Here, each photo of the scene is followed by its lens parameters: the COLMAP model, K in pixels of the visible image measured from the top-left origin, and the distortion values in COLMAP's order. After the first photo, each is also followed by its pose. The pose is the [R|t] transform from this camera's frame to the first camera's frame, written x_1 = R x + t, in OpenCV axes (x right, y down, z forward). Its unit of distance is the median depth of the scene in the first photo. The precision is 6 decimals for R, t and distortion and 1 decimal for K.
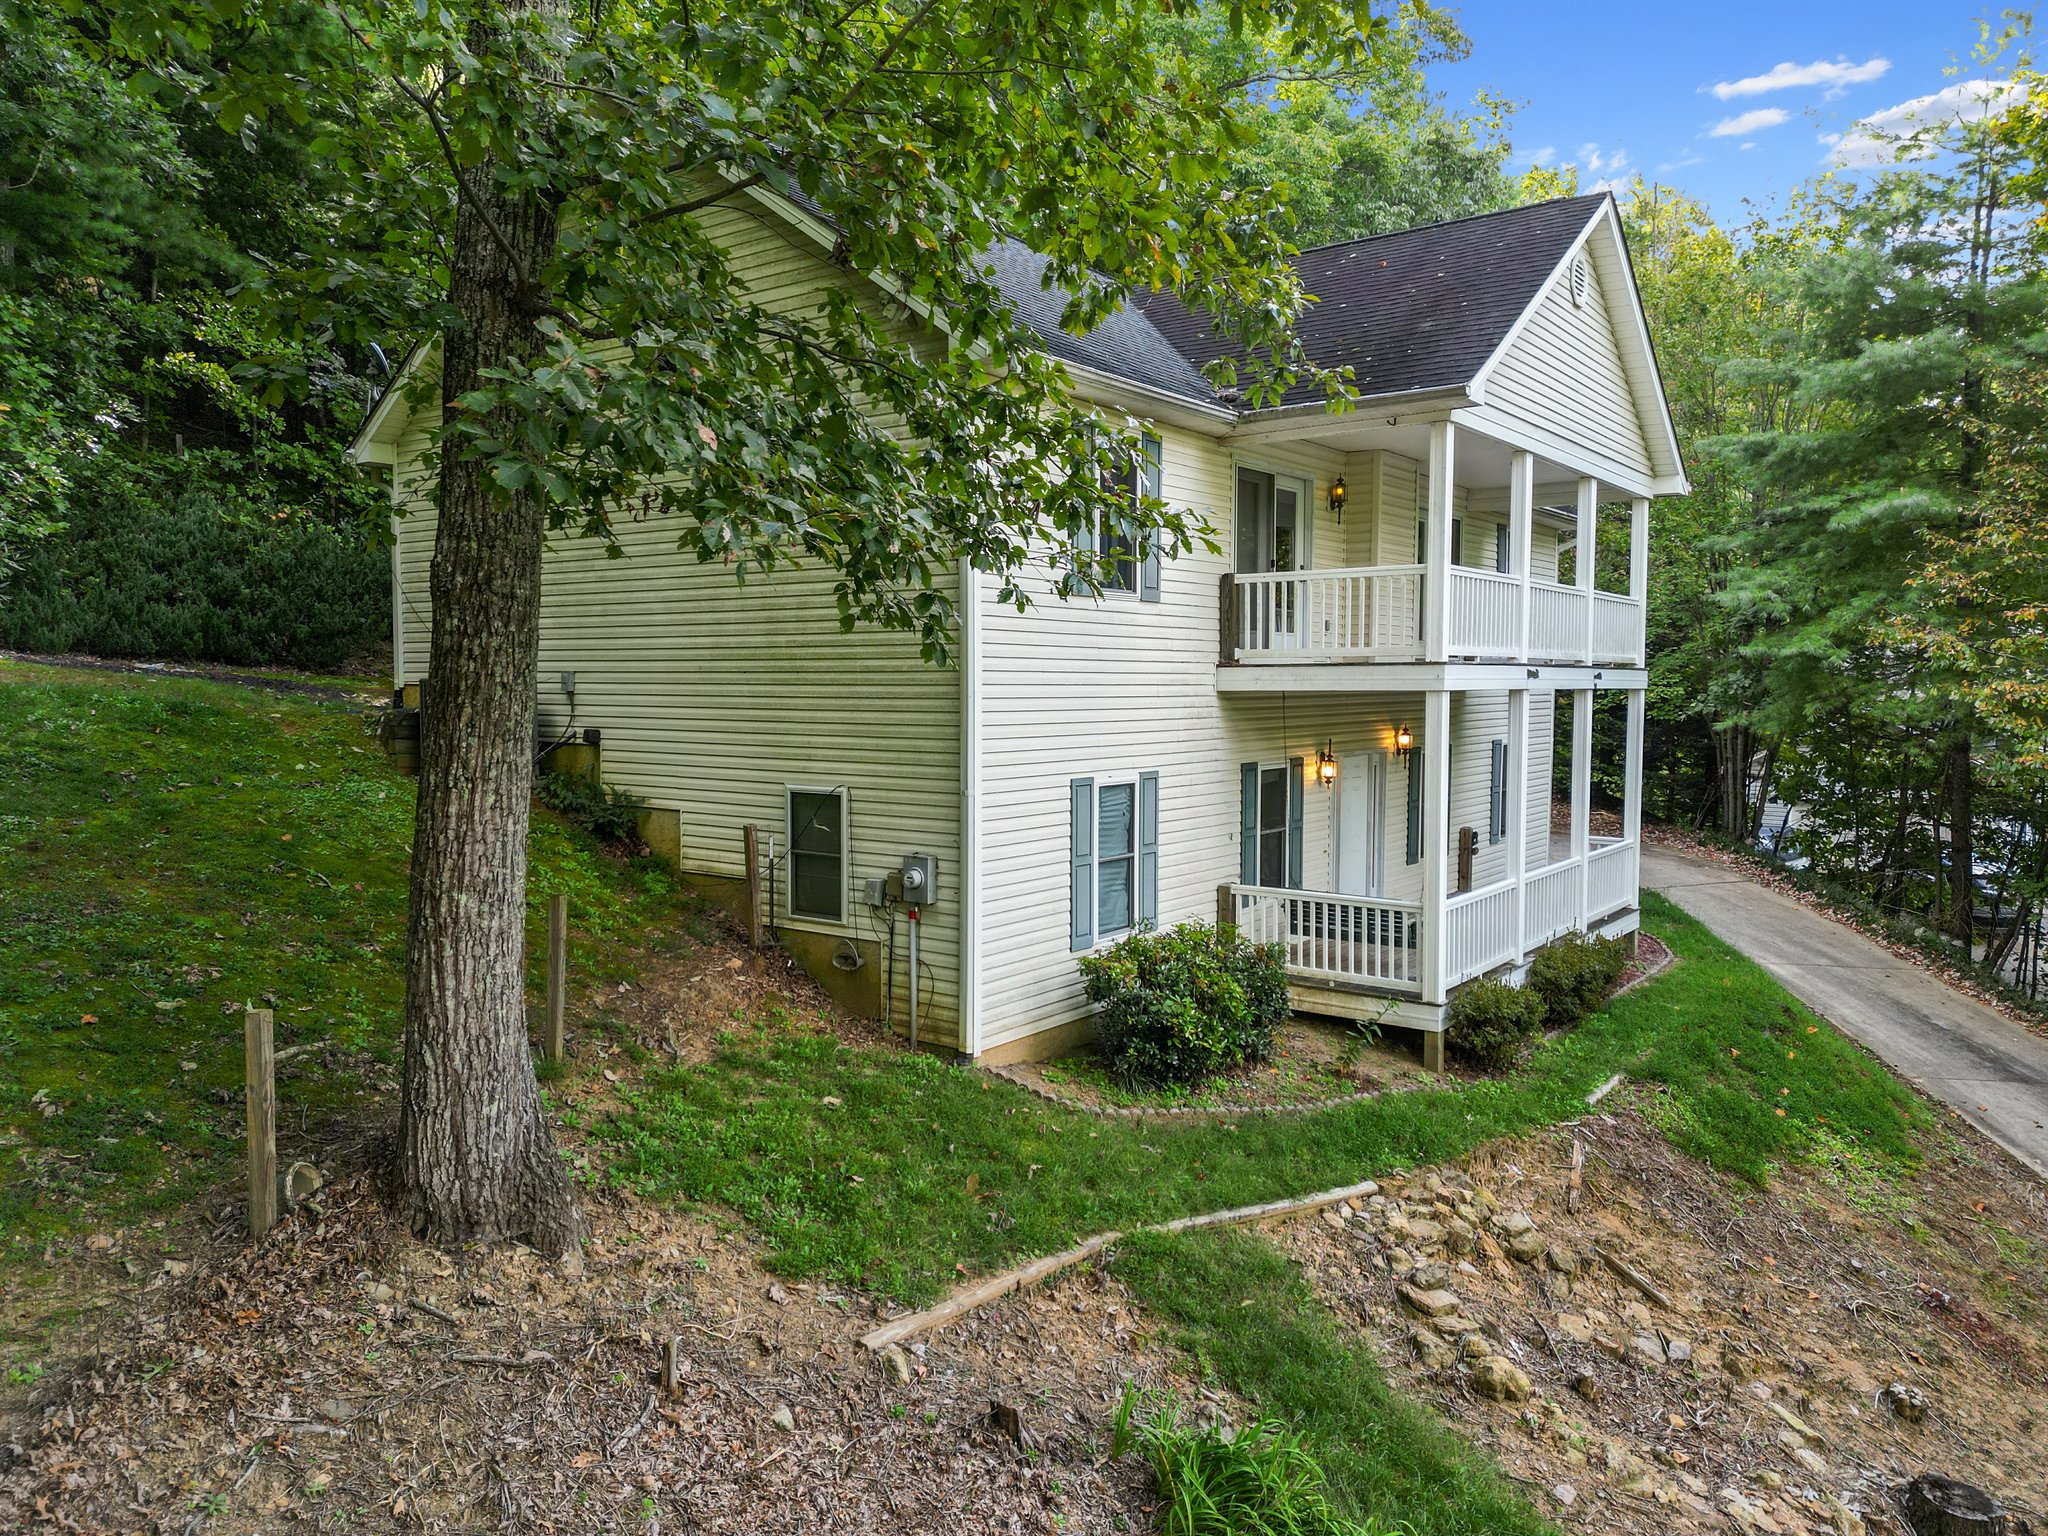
lens RADIAL K [[1430.0, 0, 1025.2], [0, 1430.0, 774.6], [0, 0, 1]] dist [0.085602, -0.080812]
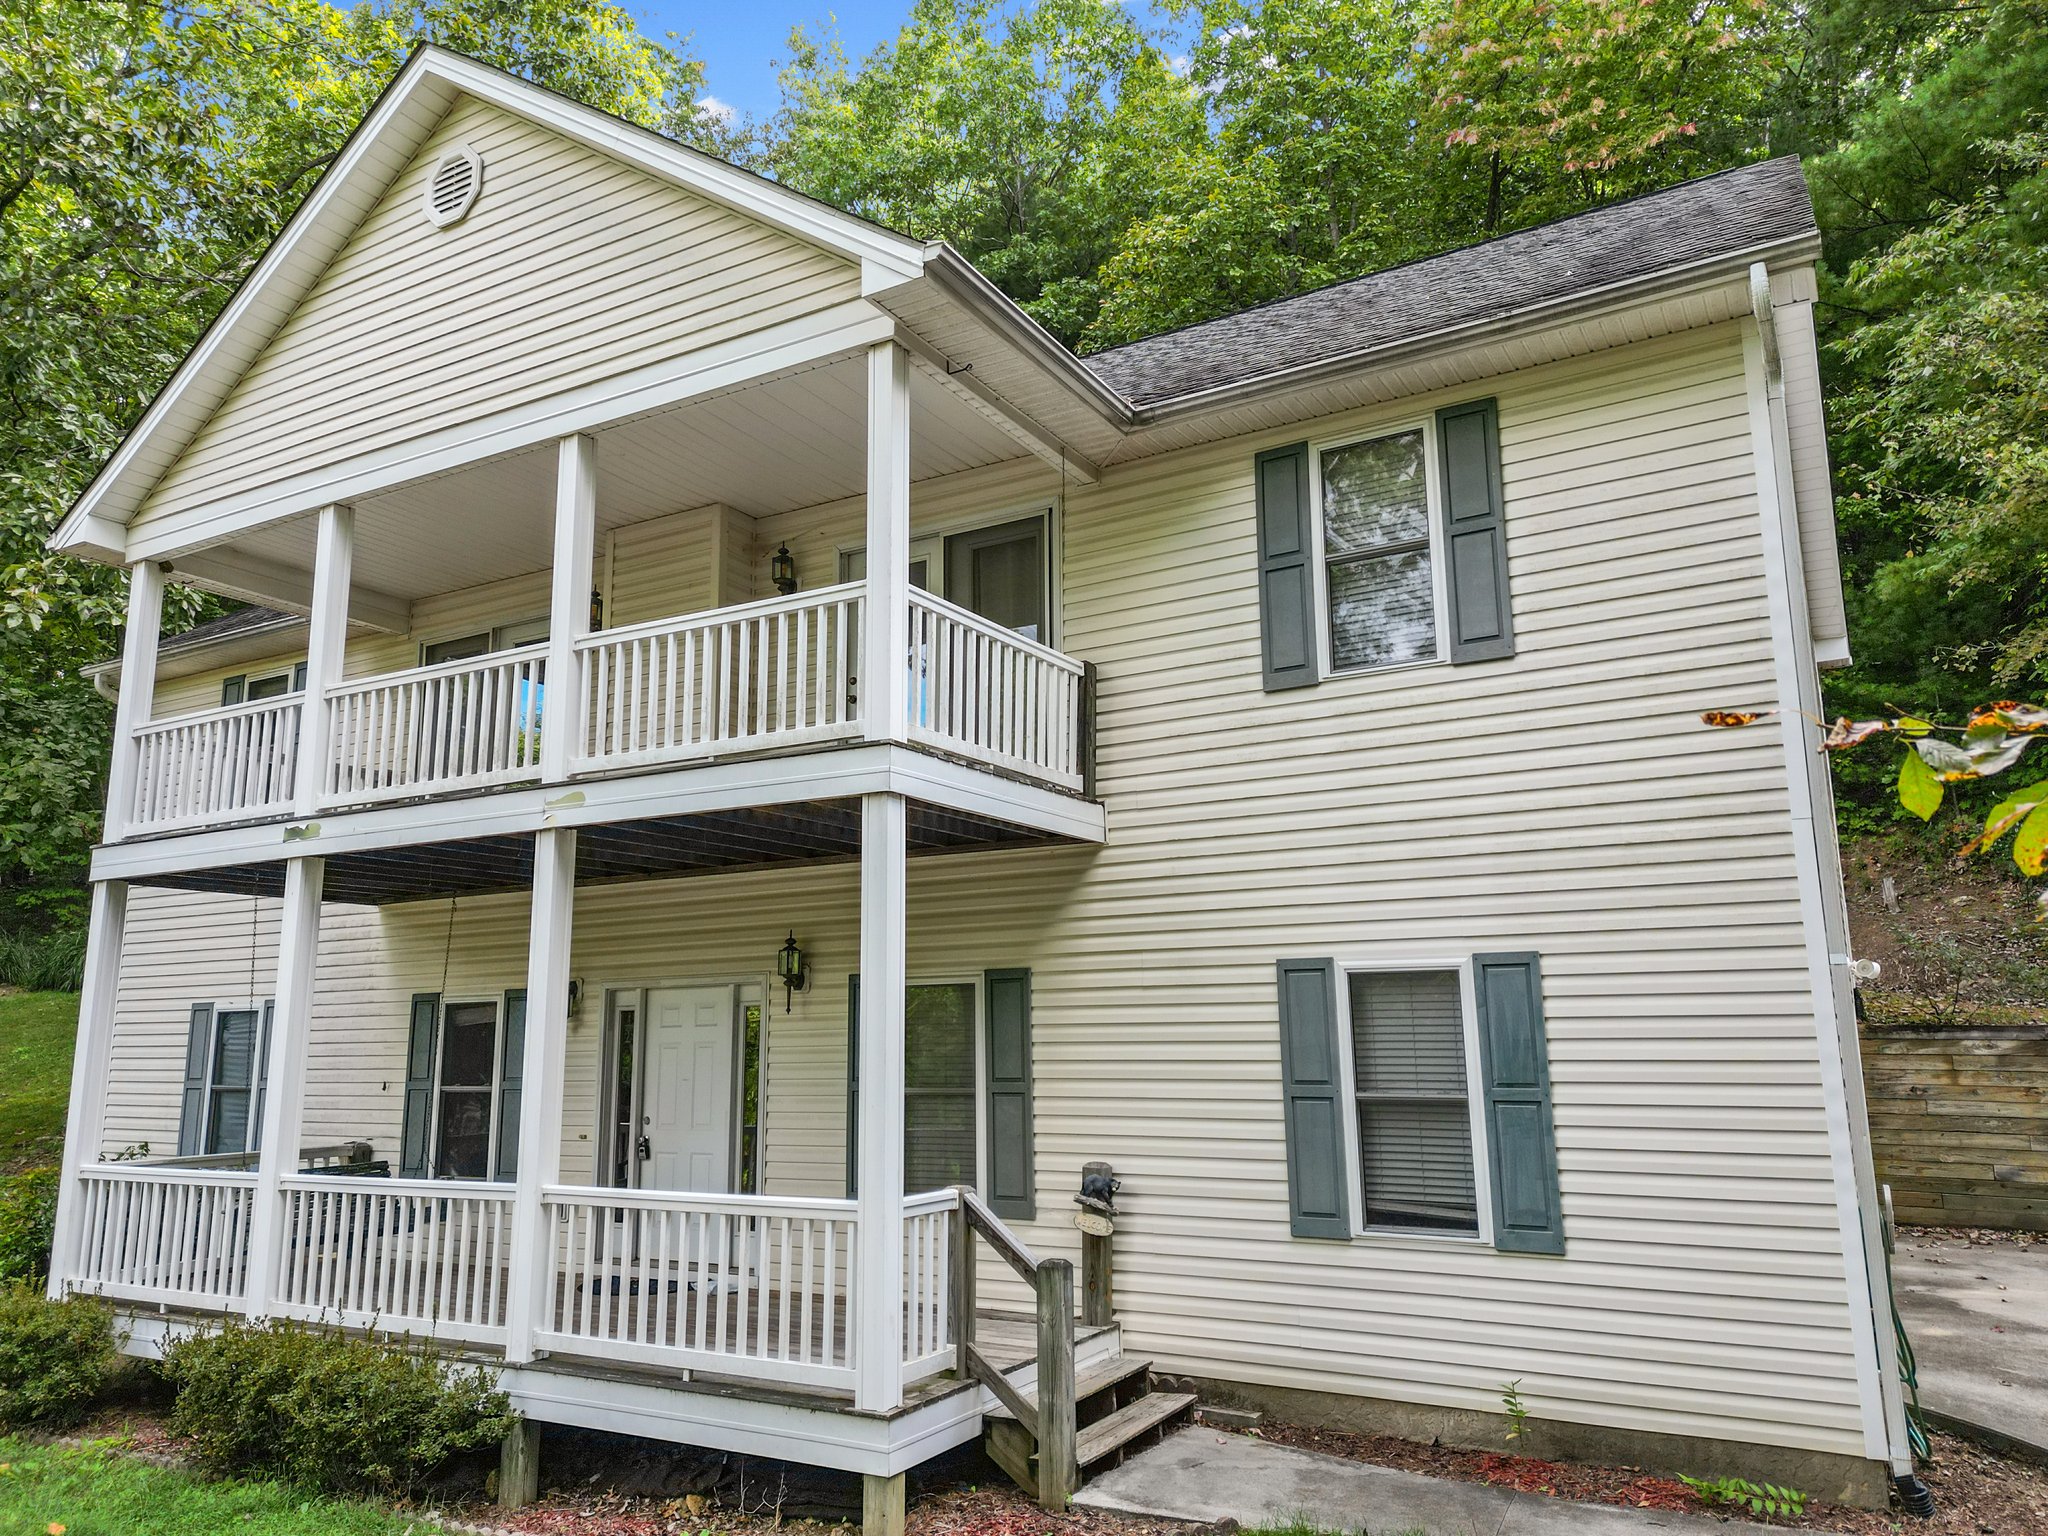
lens RADIAL K [[1430.0, 0, 1025.2], [0, 1430.0, 774.6], [0, 0, 1]] dist [0.085602, -0.080812]
pose [[0.117855, -0.178740, -0.976812, 1.213286], [-0.052131, 0.981198, -0.185832, 0.005672], [0.991662, 0.072823, 0.106321, 1.510992]]
